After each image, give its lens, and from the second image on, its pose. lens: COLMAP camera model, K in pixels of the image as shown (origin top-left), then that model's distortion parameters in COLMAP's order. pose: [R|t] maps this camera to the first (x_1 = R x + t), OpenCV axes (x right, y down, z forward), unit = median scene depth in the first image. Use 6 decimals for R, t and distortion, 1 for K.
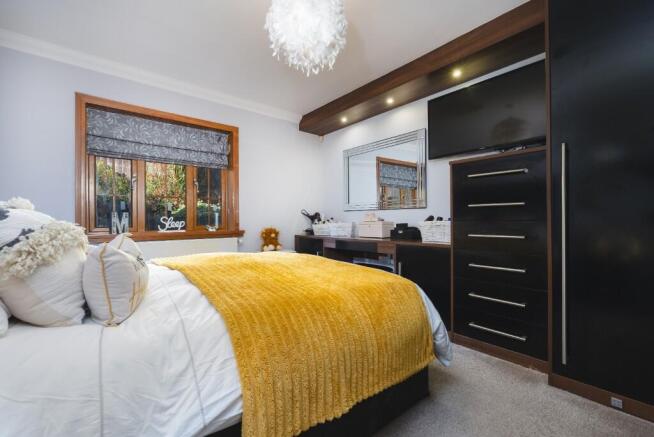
lens RADIAL K [[285.8, 0, 328.2], [0, 285.8, 218.3], [0, 0, 1]] dist [0.001451, 0.000084]
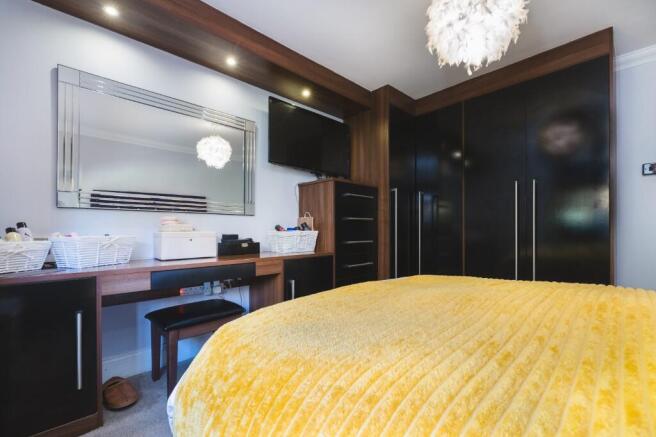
lens RADIAL K [[286.6, 0, 333.7], [0, 286.6, 232.5], [0, 0, 1]] dist [0.001451, 0.000084]
pose [[-0.084903, 0.002167, 0.996387, -0.513066], [-0.003717, 0.999990, -0.002491, 0.013775], [-0.996382, -0.003915, -0.084894, 0.821112]]
